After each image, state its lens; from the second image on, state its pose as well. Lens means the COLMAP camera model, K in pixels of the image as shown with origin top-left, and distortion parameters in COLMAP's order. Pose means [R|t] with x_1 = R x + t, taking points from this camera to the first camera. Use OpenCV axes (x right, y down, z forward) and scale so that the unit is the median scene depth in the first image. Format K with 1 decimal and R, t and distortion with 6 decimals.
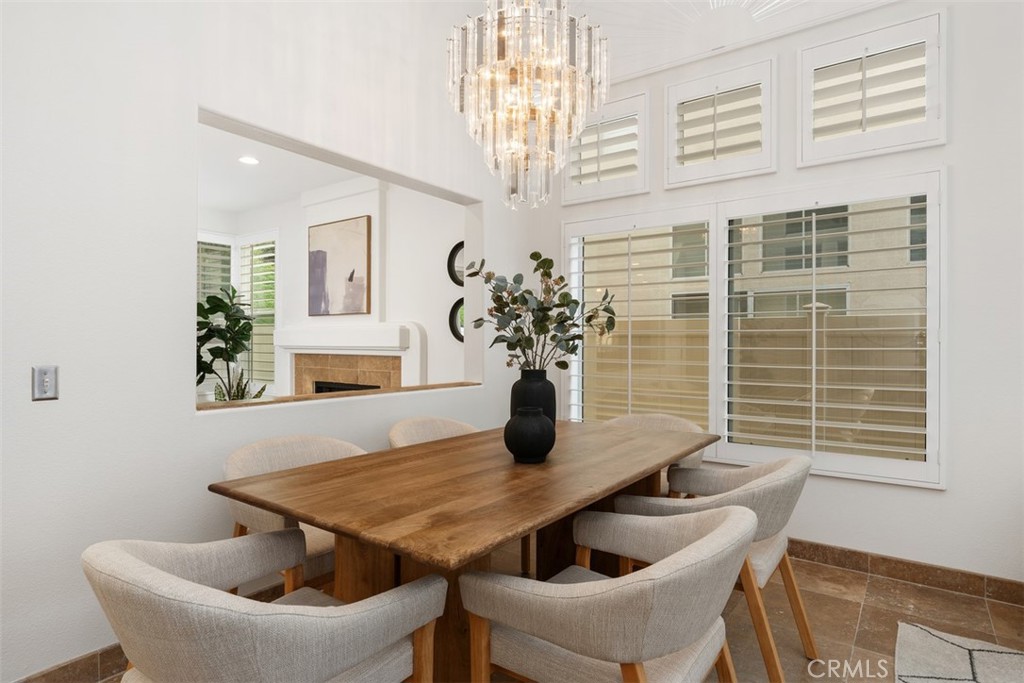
lens RADIAL K [[547.6, 0, 510.0], [0, 547.6, 343.0], [0, 0, 1]] dist [-0.013368, 0.004711]
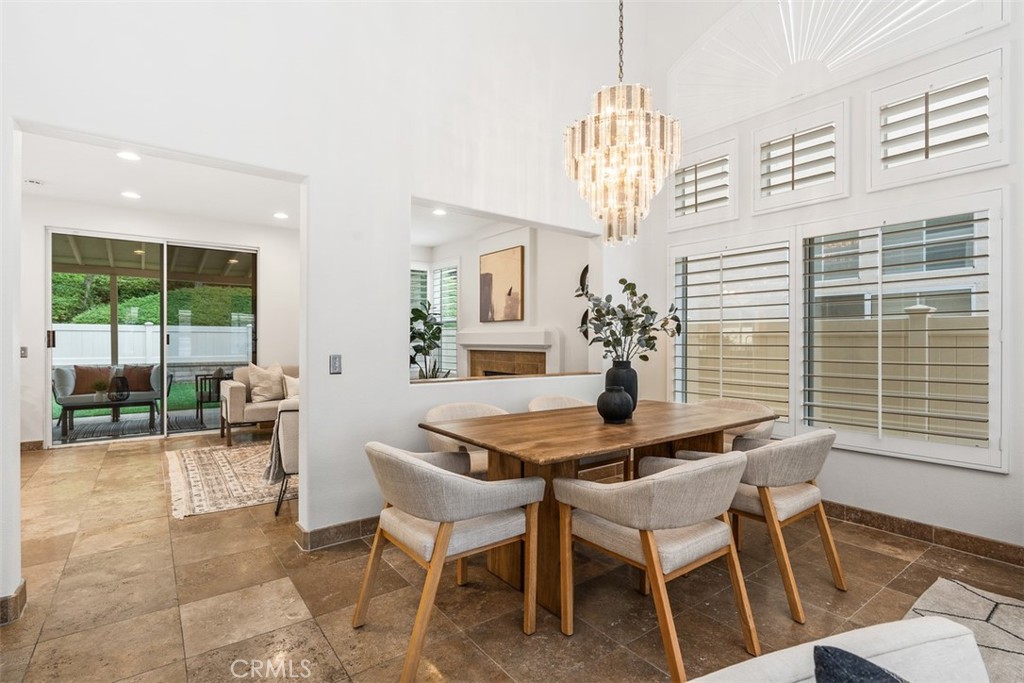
lens RADIAL K [[483.3, 0, 510.2], [0, 483.3, 341.3], [0, 0, 1]] dist [-0.005711, 0.002234]
pose [[0.955440, -0.000643, -0.295184, 0.108675], [0.000136, 0.999998, -0.001739, -0.000096], [0.295185, 0.001621, 0.955439, -0.230857]]
